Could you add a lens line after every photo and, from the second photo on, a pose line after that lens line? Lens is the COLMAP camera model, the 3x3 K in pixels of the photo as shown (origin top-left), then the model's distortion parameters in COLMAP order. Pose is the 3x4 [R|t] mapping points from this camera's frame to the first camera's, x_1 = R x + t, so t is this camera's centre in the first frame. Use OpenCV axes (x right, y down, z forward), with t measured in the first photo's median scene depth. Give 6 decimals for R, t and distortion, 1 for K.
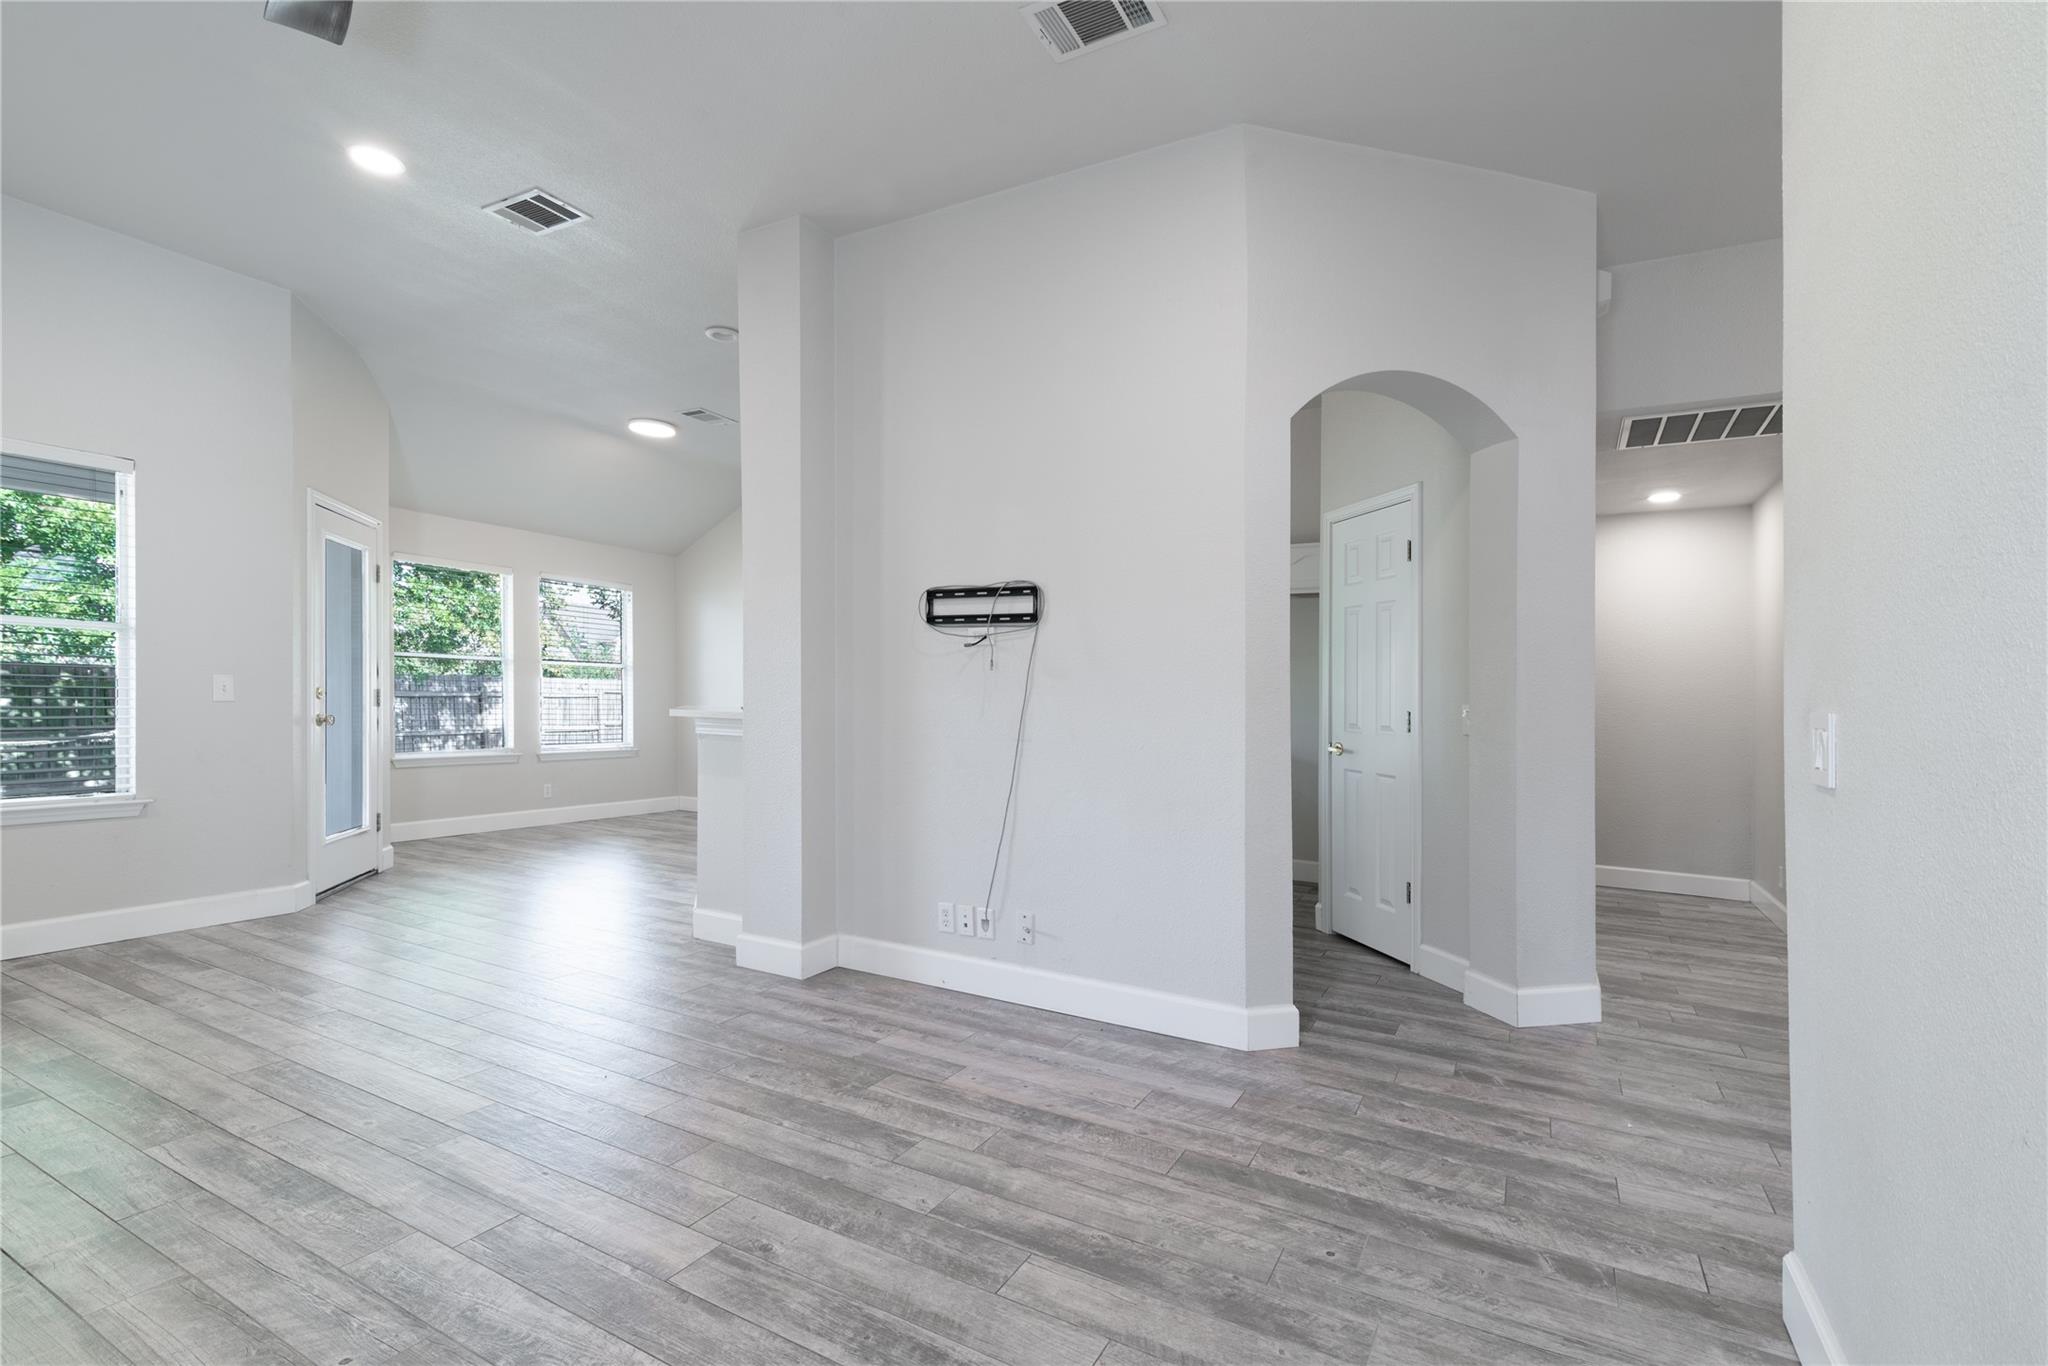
lens RADIAL K [[948.4, 0, 1024.4], [0, 948.4, 690.6], [0, 0, 1]] dist [0.014585, -0.002970]
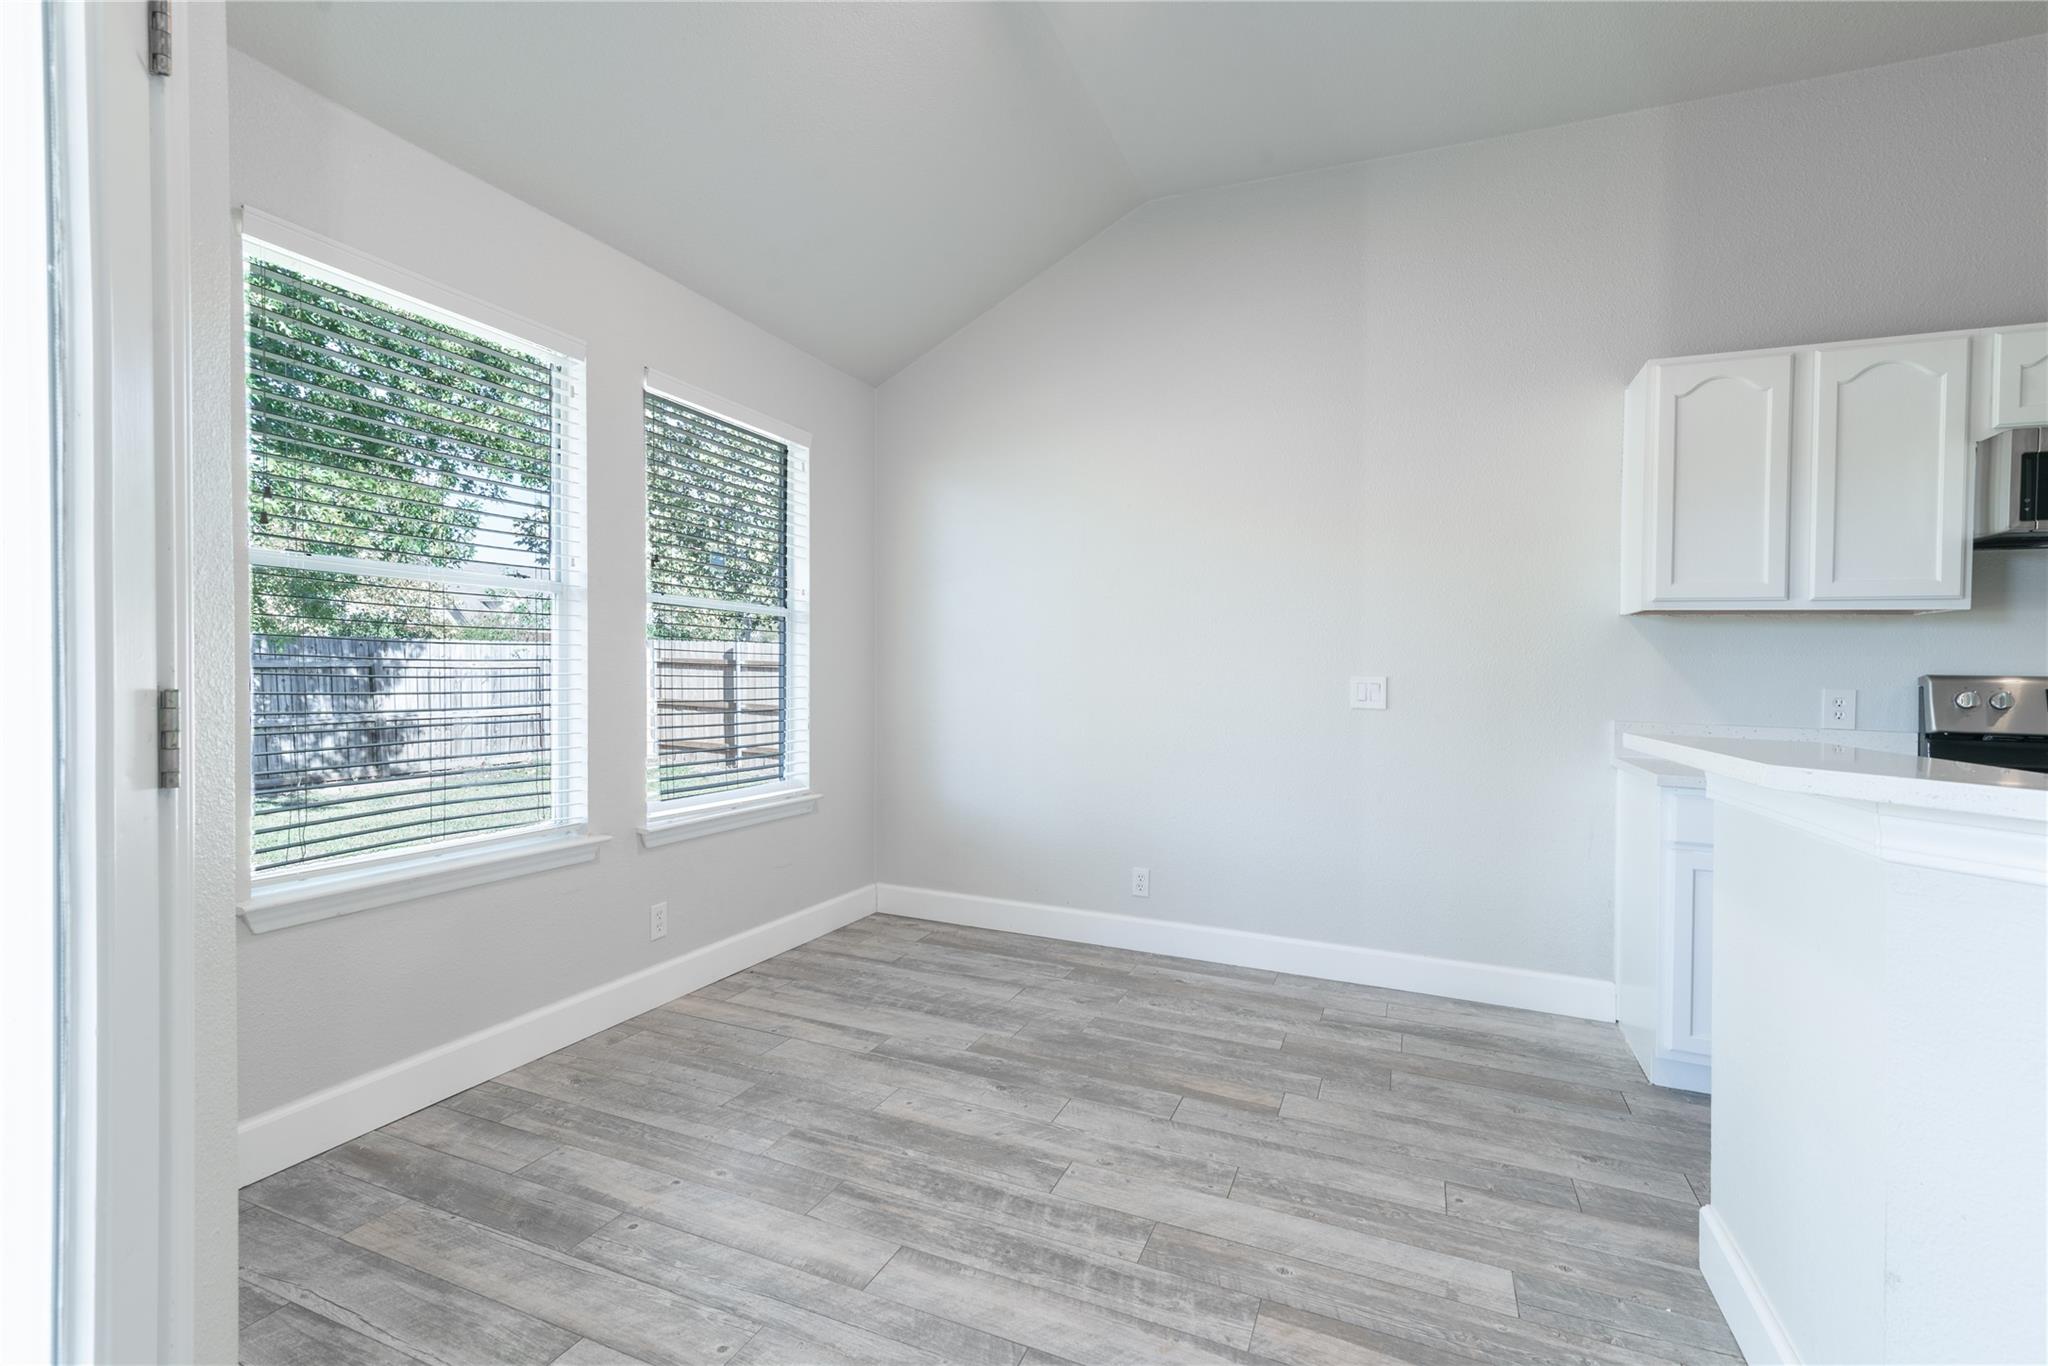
lens RADIAL K [[948.4, 0, 1009.2], [0, 948.4, 677.4], [0, 0, 1]] dist [0.014585, -0.002970]
pose [[0.995104, 0.001579, 0.098816, -0.201359], [-0.003448, 0.999818, 0.018752, -0.002150], [-0.098768, -0.019001, 0.994929, 0.301170]]
